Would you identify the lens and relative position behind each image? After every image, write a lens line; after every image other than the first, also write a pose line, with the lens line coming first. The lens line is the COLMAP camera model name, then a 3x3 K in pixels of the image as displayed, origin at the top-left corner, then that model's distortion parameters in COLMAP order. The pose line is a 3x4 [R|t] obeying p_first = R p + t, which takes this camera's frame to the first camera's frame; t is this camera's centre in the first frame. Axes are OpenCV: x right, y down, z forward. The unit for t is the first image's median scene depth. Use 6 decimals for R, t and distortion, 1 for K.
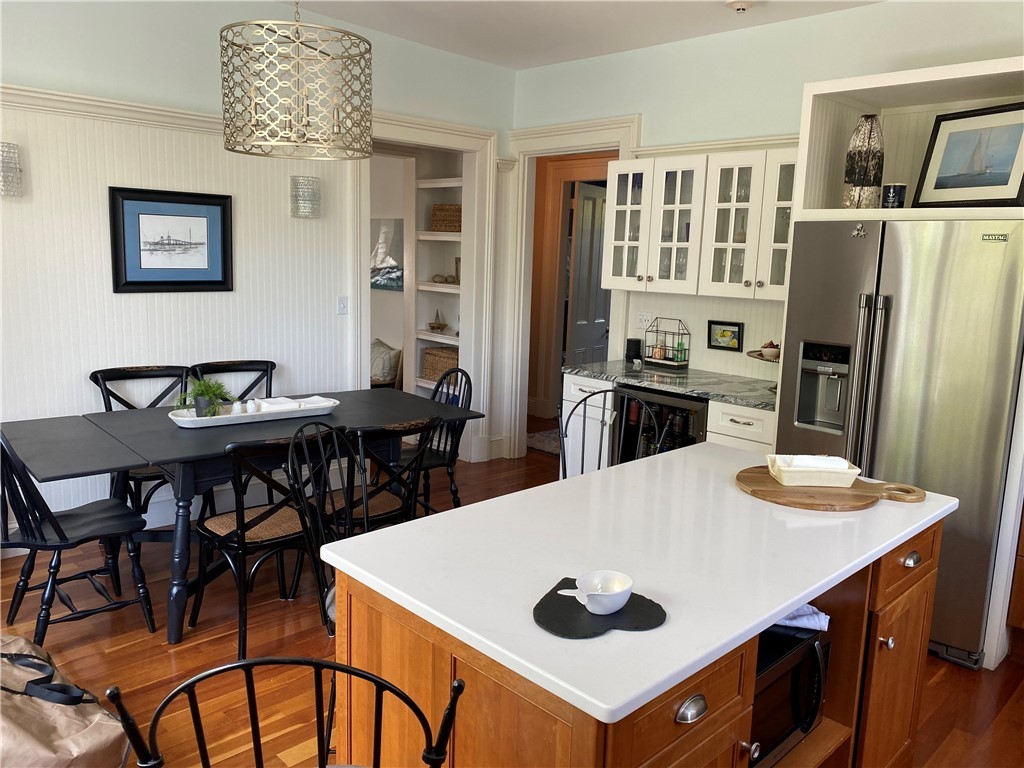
lens RADIAL K [[778.6, 0, 514.1], [0, 778.6, 379.8], [0, 0, 1]] dist [0.058622, -0.076129]
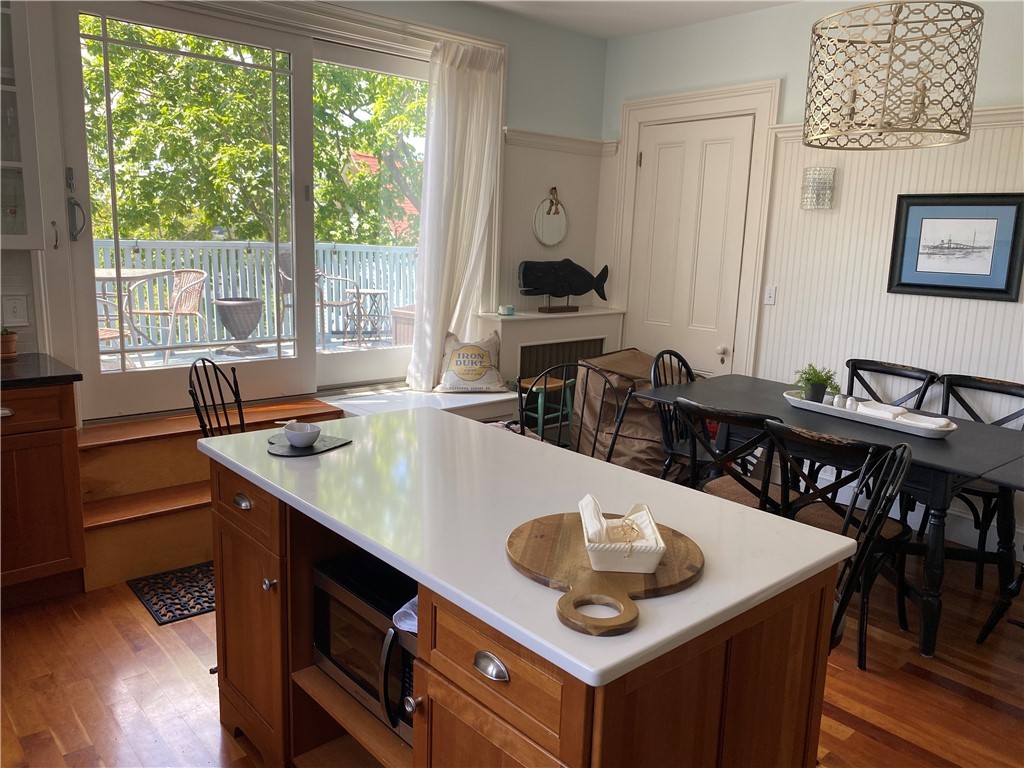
lens RADIAL K [[778.6, 0, 513.8], [0, 778.6, 380.6], [0, 0, 1]] dist [0.058622, -0.076129]
pose [[-0.060938, 0.151478, -0.986580, 0.605361], [-0.204106, 0.965641, 0.160870, -0.060422], [0.977050, 0.211170, -0.027927, 0.539537]]
